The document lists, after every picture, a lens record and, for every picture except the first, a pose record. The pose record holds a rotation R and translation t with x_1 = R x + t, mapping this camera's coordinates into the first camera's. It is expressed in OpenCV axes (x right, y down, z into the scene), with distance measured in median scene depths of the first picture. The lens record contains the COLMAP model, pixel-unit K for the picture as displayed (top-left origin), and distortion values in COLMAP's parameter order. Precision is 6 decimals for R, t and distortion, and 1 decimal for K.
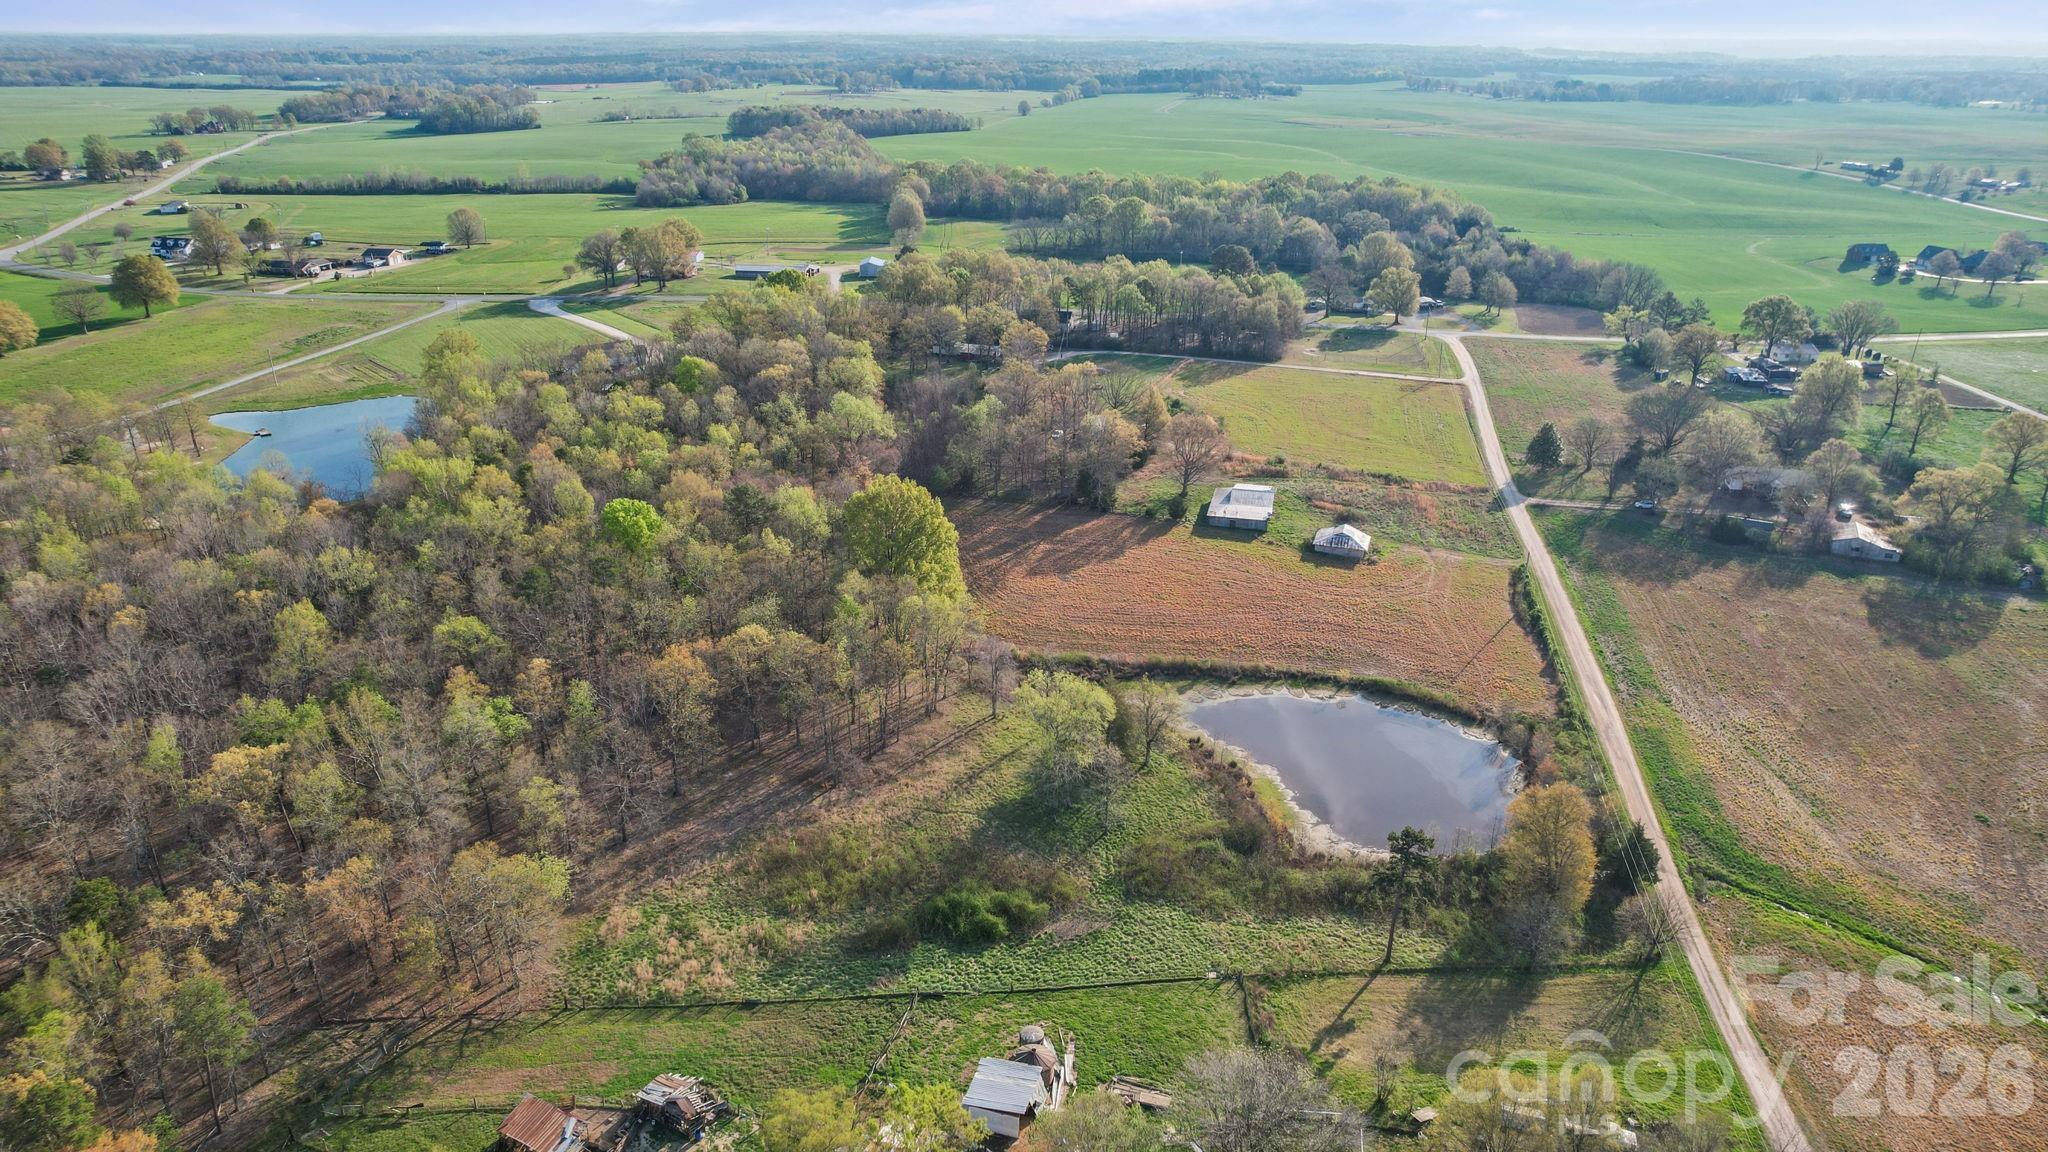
lens RADIAL K [[1345.3, 0, 1024.0], [0, 1345.3, 576.0], [0, 0, 1]] dist [-0.080532, 0.077188]
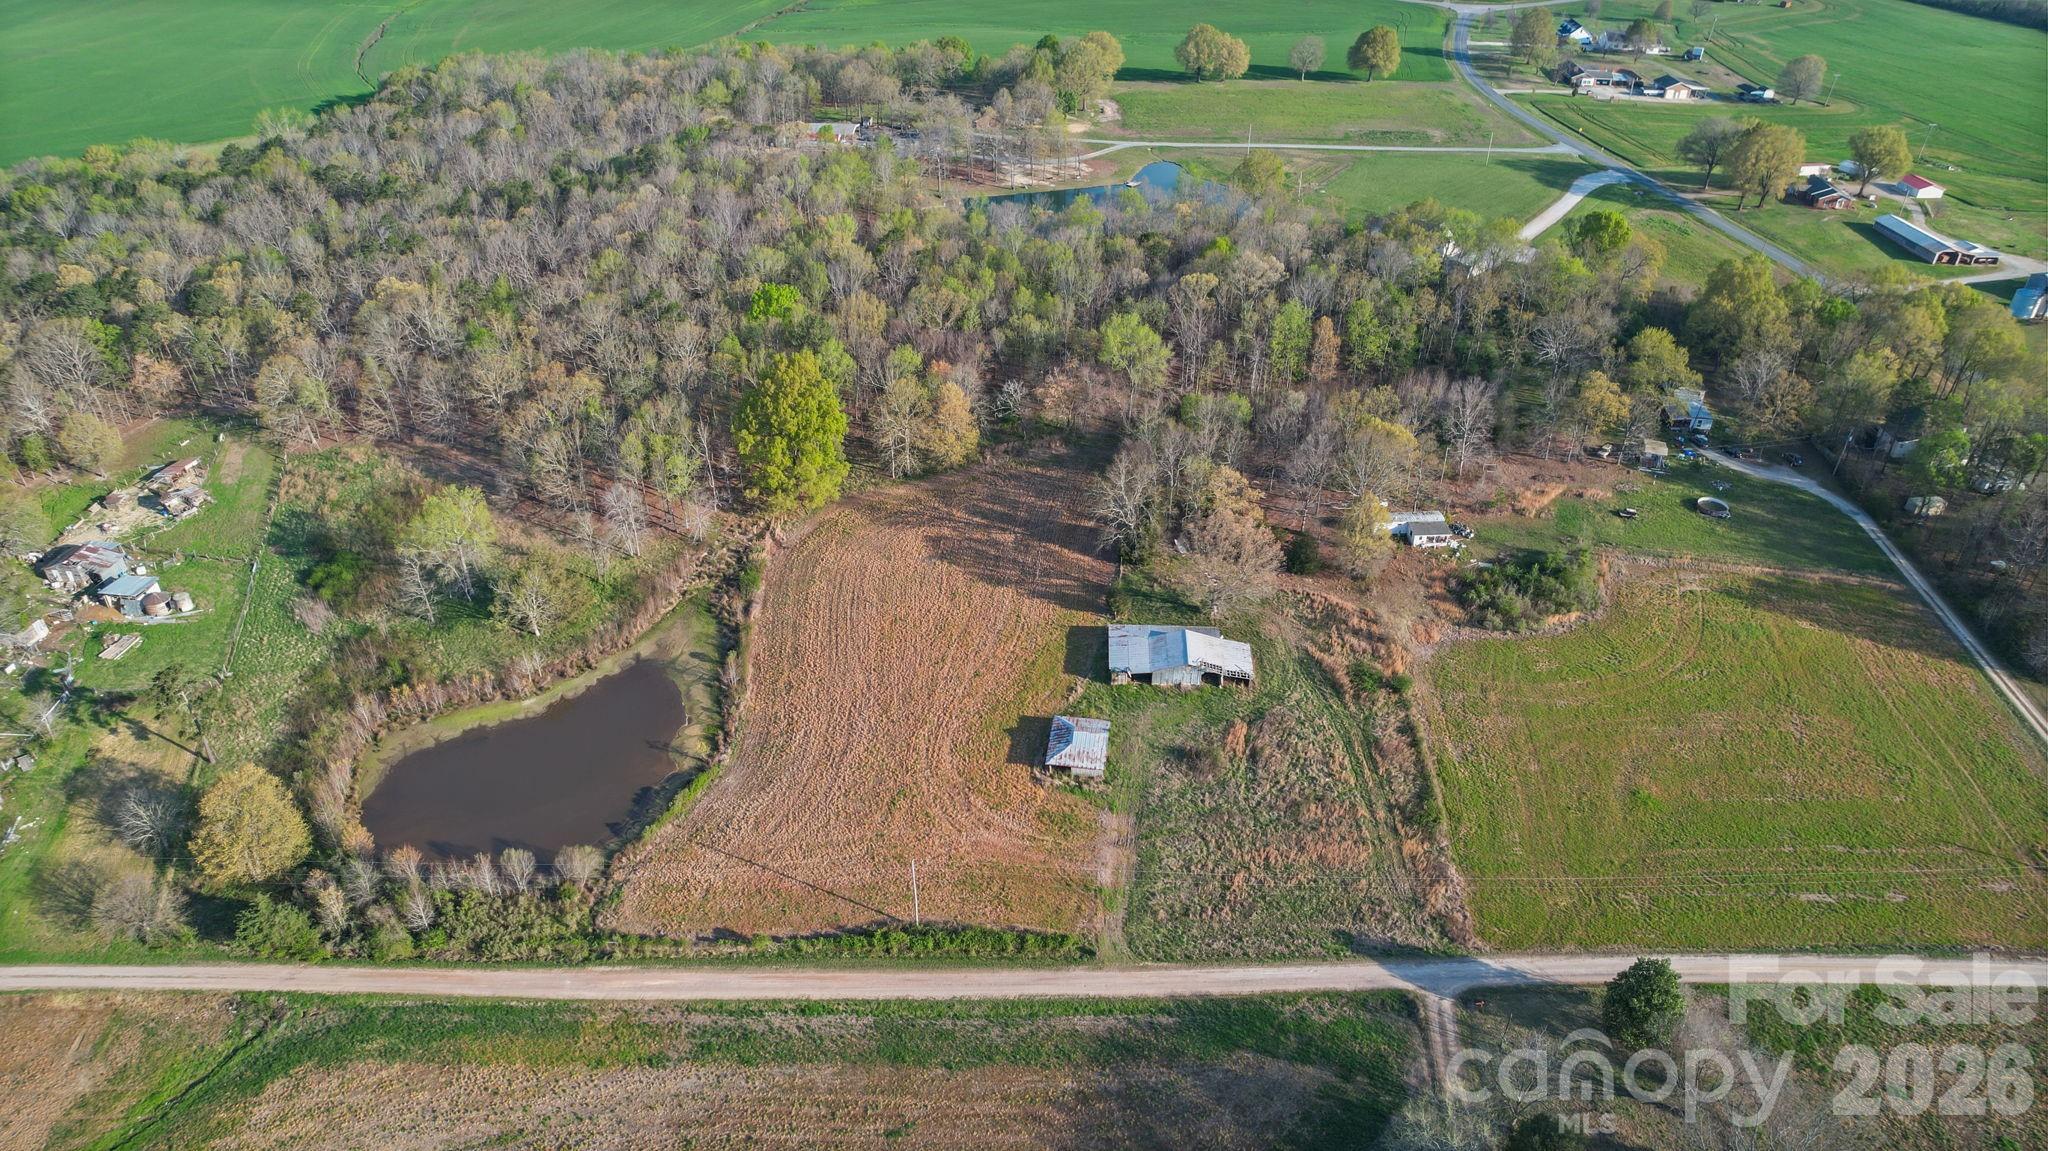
lens RADIAL K [[1318.6, 0, 1027.6], [0, 1318.6, 587.2], [0, 0, 1]] dist [-0.083407, 0.081127]
pose [[0.177735, 0.546886, -0.818124, 0.480581], [-0.380486, 0.804895, 0.455383, -0.254287], [0.907546, 0.230347, 0.351140, 0.444985]]
